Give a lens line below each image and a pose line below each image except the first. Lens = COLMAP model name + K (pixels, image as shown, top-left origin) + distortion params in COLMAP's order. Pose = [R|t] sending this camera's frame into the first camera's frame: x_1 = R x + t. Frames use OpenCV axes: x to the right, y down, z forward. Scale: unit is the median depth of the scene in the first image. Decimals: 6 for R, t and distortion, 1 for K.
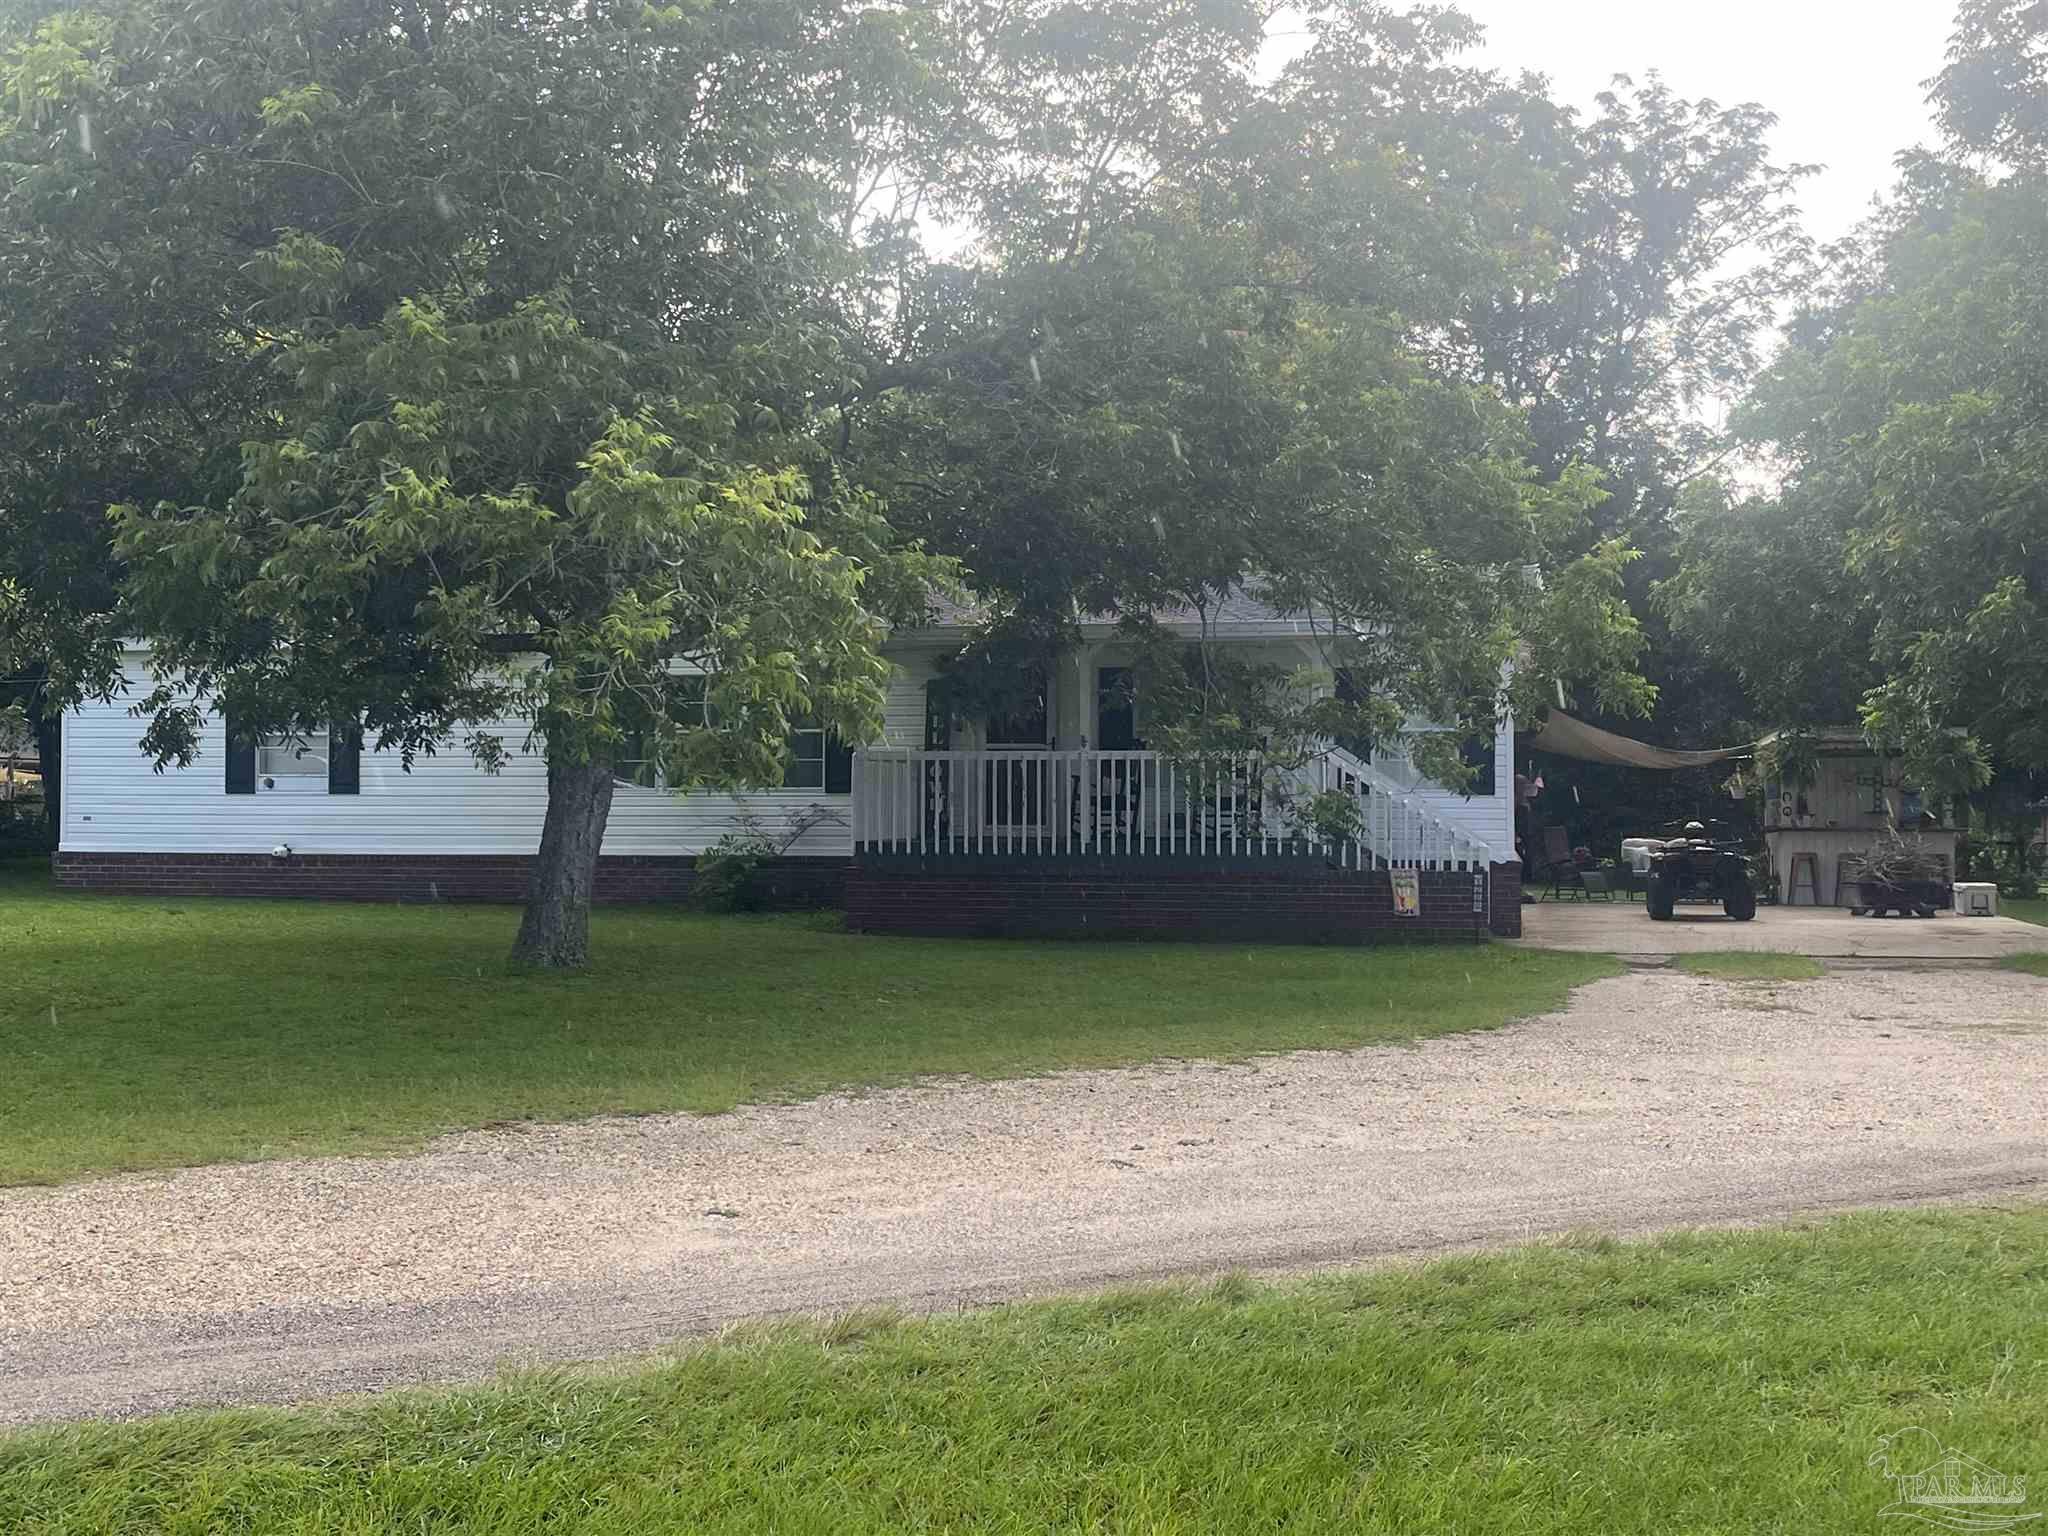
lens RADIAL K [[2381.7, 0, 1022.5], [0, 2381.7, 767.7], [0, 0, 1]] dist [0.021151, 0.000000]
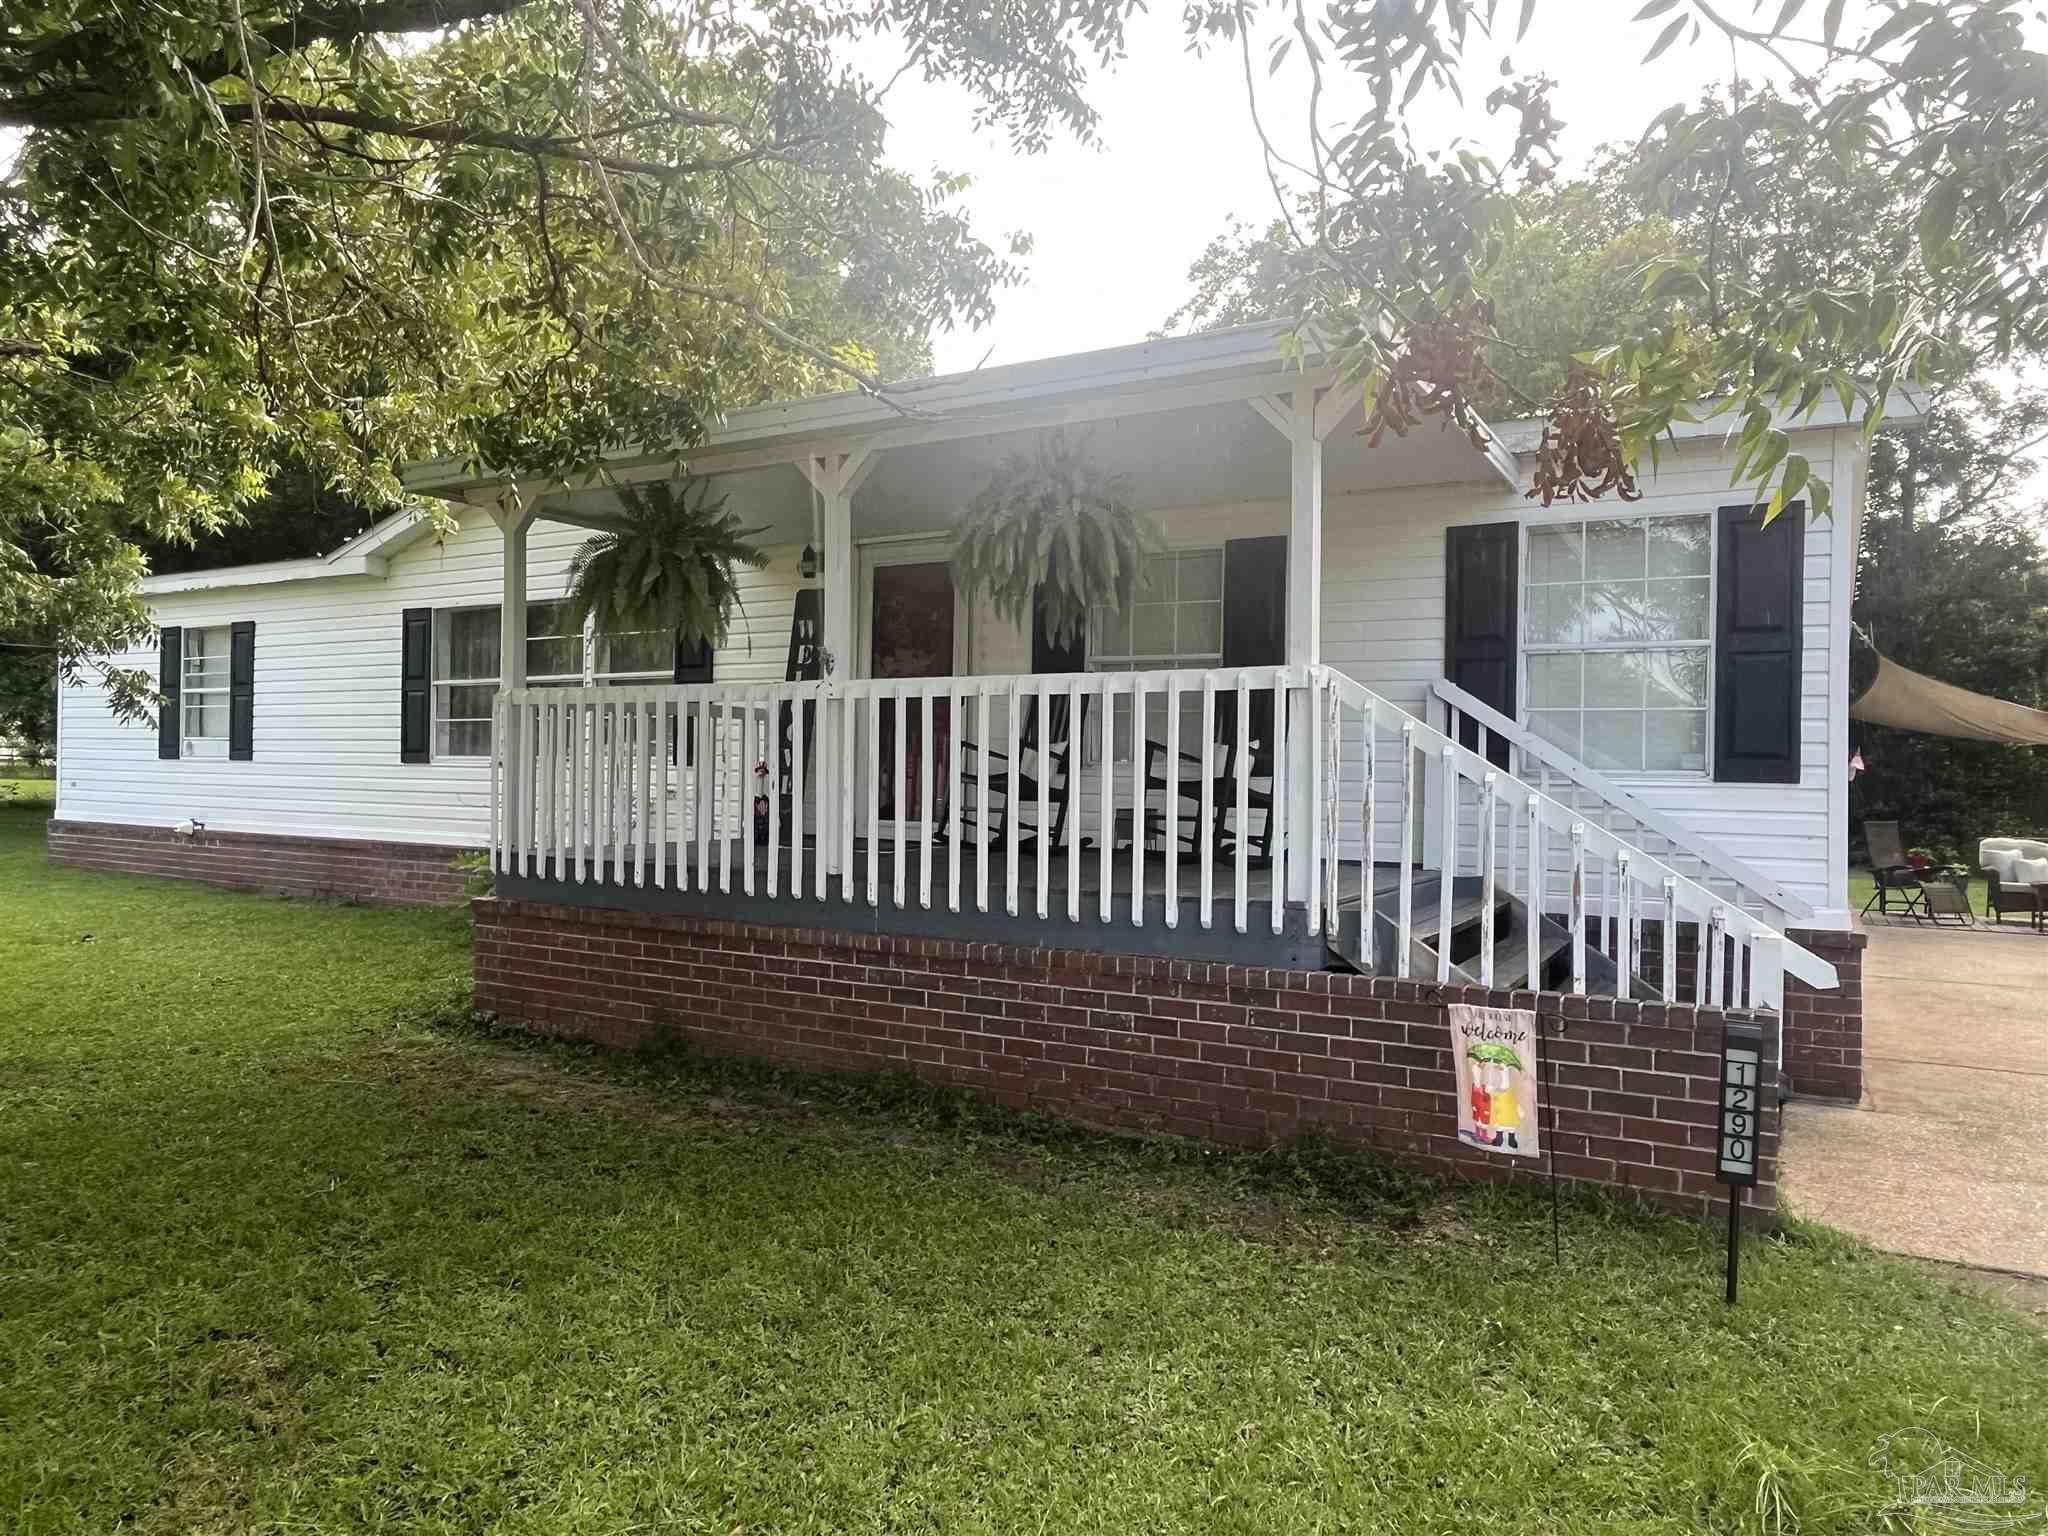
lens RADIAL K [[1335.8, 0, 1028.9], [0, 1335.8, 767.8], [0, 0, 1]] dist [-0.002804, 0.000256]
pose [[0.948928, 0.010887, -0.315303, 0.125834], [-0.007519, 0.999901, 0.011895, 0.005992], [0.315402, -0.008917, 0.948916, 0.642956]]
